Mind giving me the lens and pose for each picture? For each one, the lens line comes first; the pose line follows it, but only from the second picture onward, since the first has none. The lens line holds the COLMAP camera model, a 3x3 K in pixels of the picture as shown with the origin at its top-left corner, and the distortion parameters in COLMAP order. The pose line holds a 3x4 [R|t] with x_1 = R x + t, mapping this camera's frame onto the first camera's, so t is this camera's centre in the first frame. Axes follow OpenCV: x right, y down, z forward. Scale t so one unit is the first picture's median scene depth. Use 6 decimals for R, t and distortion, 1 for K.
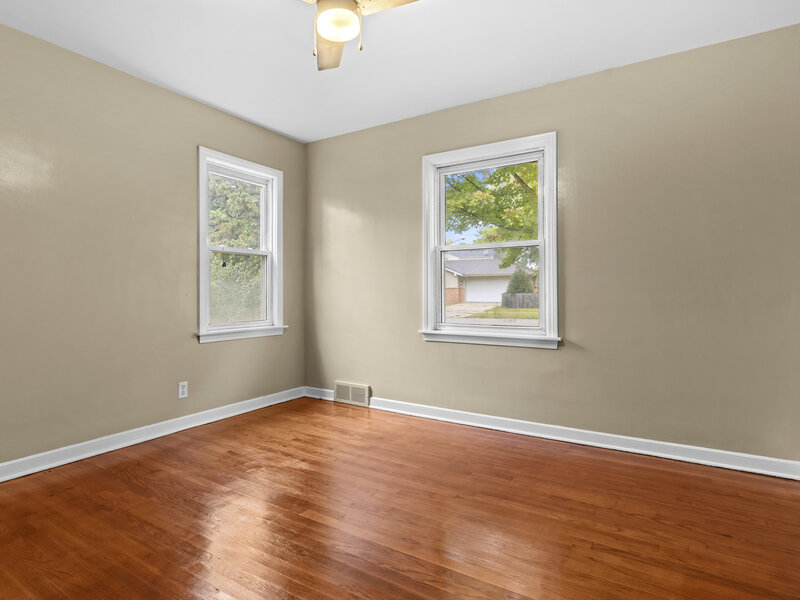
lens RADIAL K [[437.8, 0, 397.9], [0, 437.8, 297.0], [0, 0, 1]] dist [-0.000264, 0.000231]
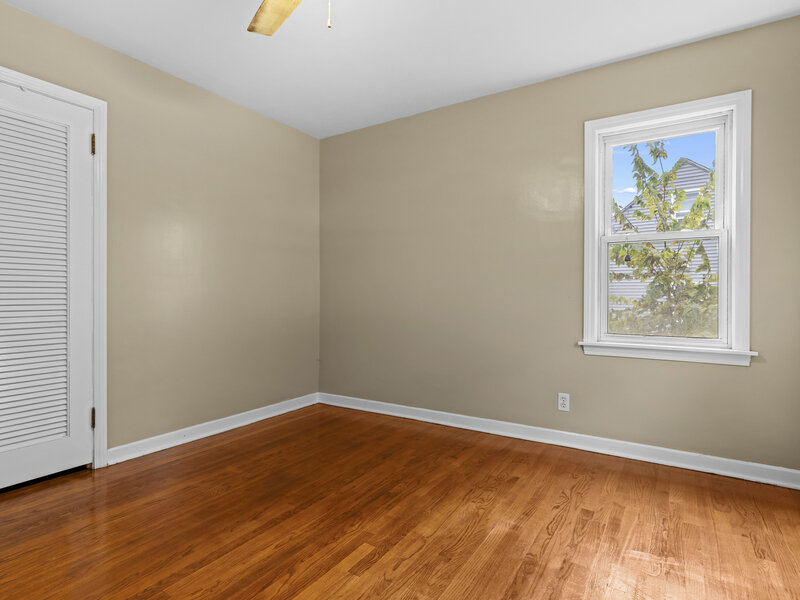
lens RADIAL K [[437.8, 0, 397.9], [0, 437.8, 297.0], [0, 0, 1]] dist [-0.000264, 0.000231]
pose [[-0.009705, 0.010733, -0.999895, 0.422616], [-0.013054, 0.999856, 0.010860, -0.010042], [0.999868, 0.013158, -0.009563, 0.677503]]
